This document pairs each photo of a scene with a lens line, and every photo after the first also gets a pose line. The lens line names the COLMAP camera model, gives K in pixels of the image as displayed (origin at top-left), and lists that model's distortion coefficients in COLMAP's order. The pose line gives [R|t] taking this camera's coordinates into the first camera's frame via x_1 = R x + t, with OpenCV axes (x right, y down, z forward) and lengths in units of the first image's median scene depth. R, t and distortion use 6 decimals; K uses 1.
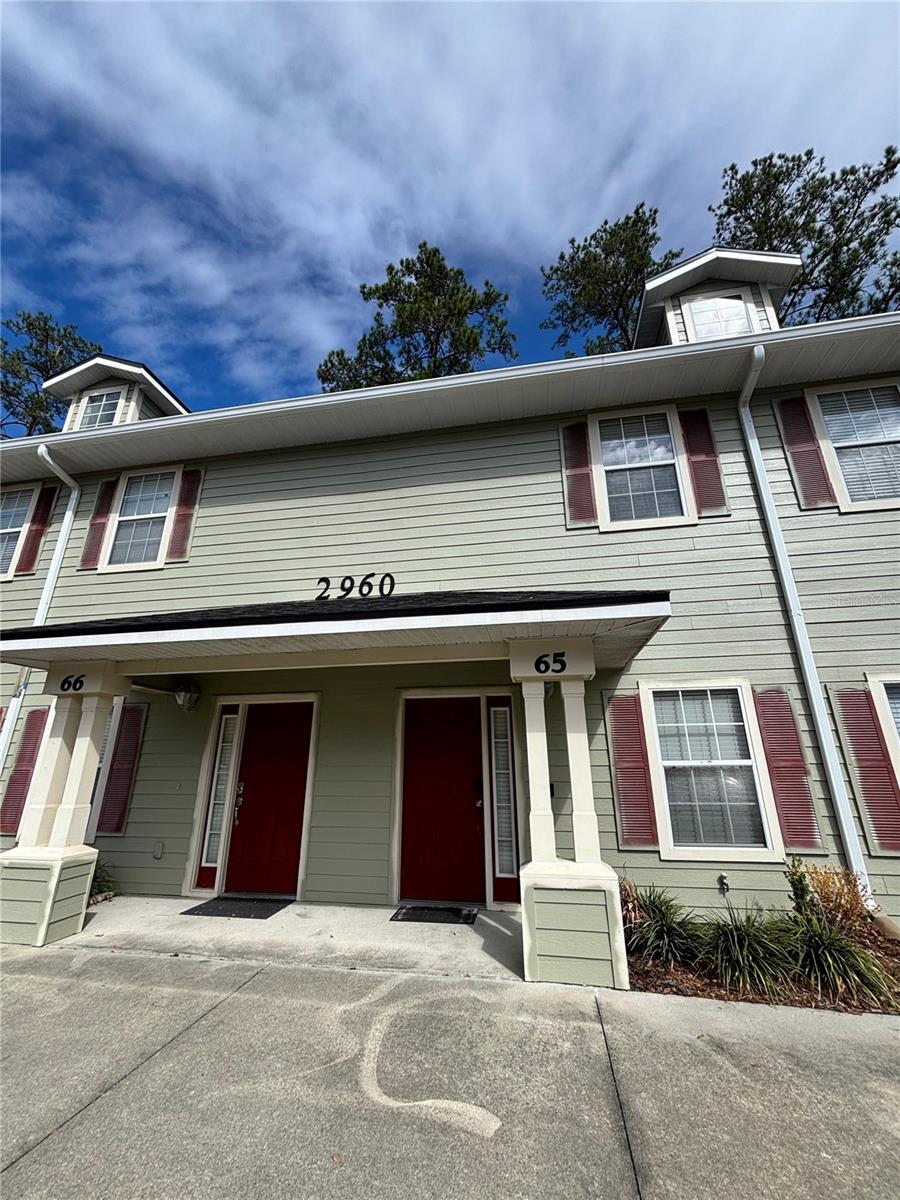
lens RADIAL K [[483.0, 0, 450.3], [0, 483.0, 597.5], [0, 0, 1]] dist [0.000928, 0.001326]
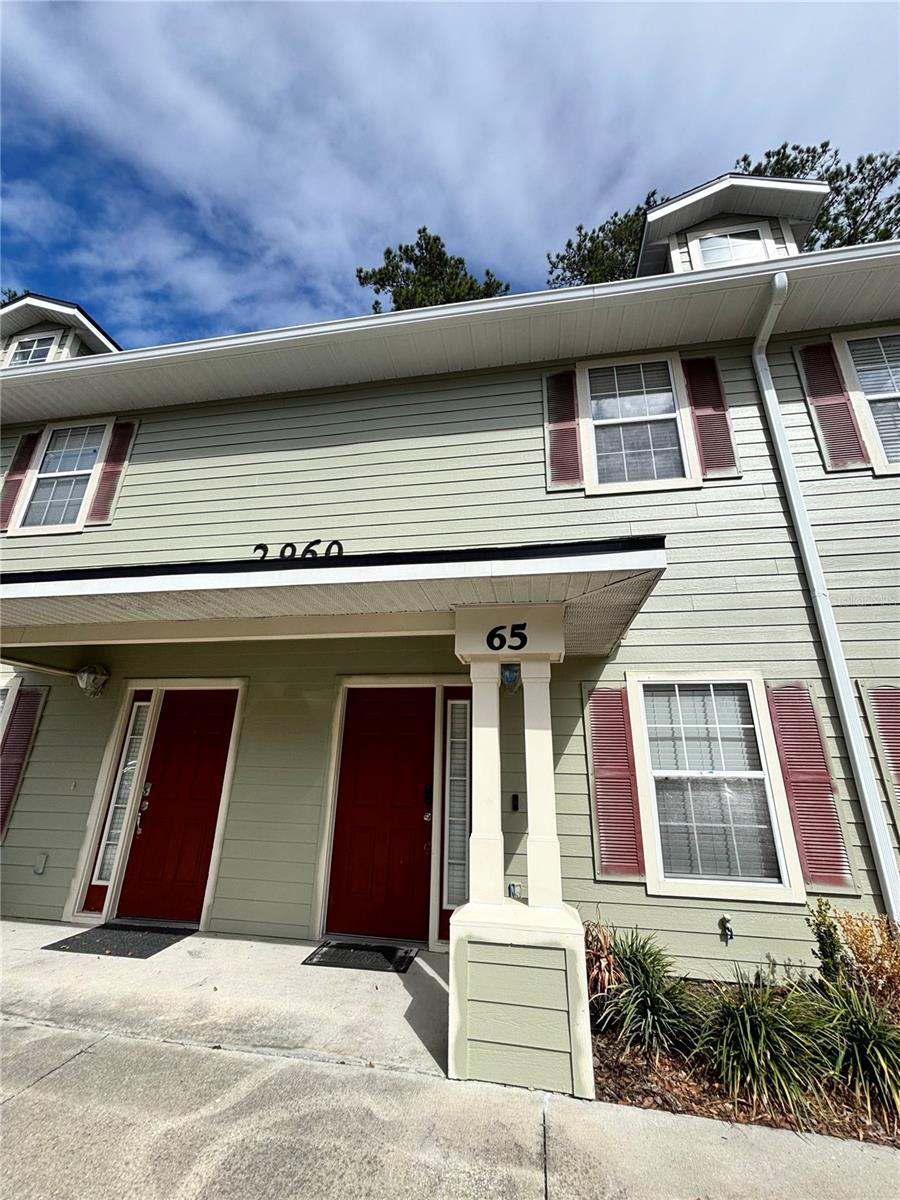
lens RADIAL K [[483.0, 0, 450.3], [0, 483.0, 597.3], [0, 0, 1]] dist [0.000928, 0.001326]
pose [[0.999670, 0.025680, 0.001052, 0.083768], [-0.025672, 0.999649, -0.006614, 0.057694], [-0.001221, 0.006585, 0.999978, 0.173521]]
